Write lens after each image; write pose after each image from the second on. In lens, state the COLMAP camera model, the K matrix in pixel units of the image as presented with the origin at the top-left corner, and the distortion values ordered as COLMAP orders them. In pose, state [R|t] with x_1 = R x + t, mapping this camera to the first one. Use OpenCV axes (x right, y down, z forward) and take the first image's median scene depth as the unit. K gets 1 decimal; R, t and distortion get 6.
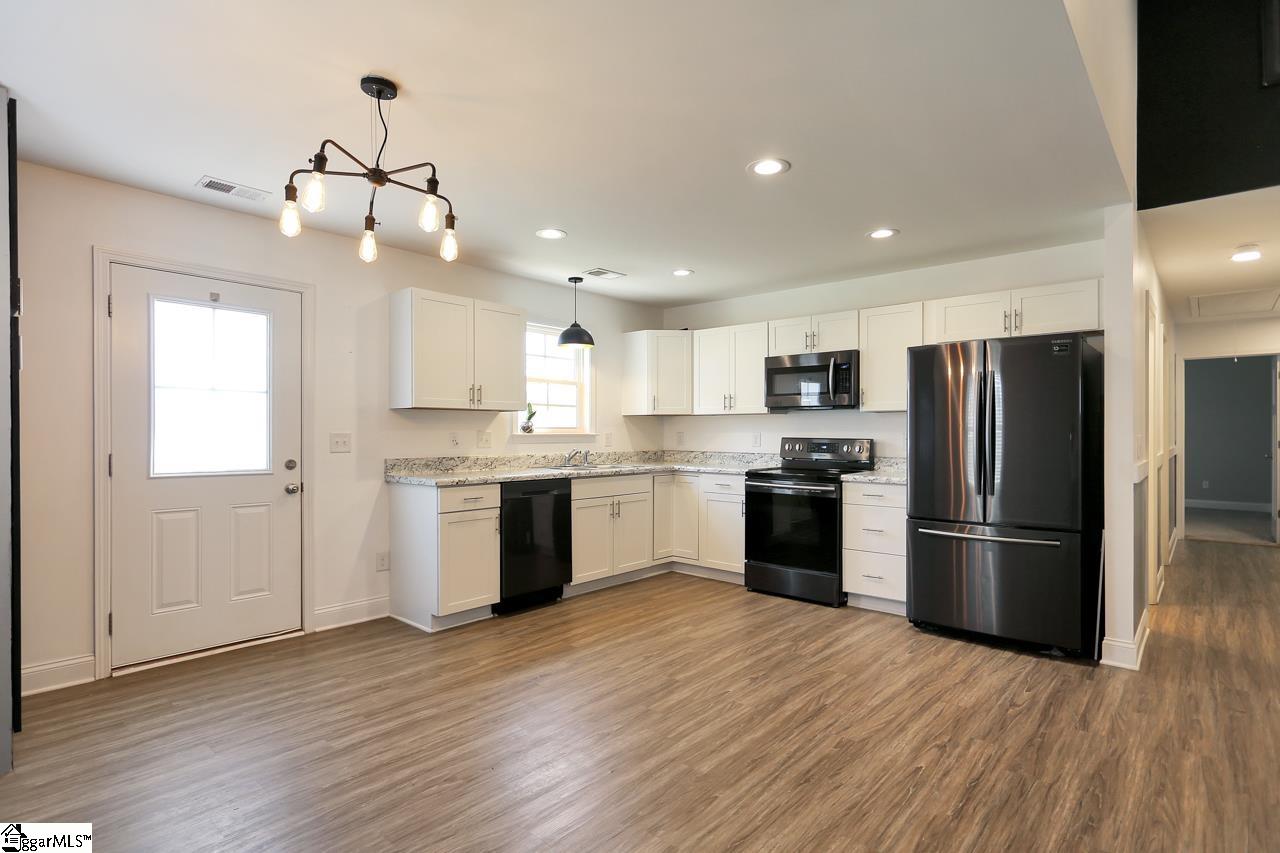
lens RADIAL K [[642.5, 0, 636.7], [0, 642.5, 436.2], [0, 0, 1]] dist [-0.005322, 0.002643]
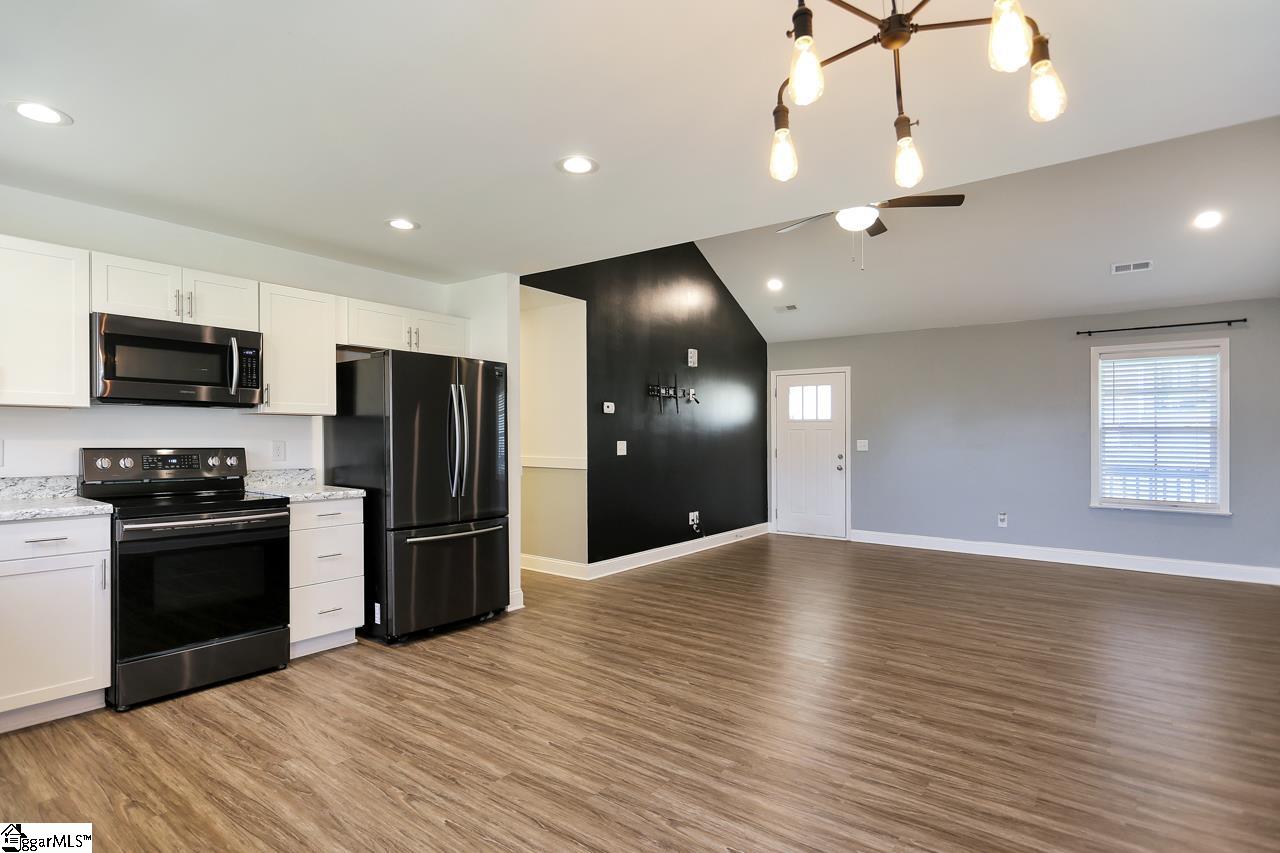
lens RADIAL K [[642.5, 0, 638.9], [0, 642.5, 438.0], [0, 0, 1]] dist [-0.005322, 0.002643]
pose [[-0.082608, -0.004252, 0.996573, -0.550328], [0.000670, 0.999990, 0.004322, -0.012945], [-0.996582, 0.001025, -0.082605, 0.721682]]
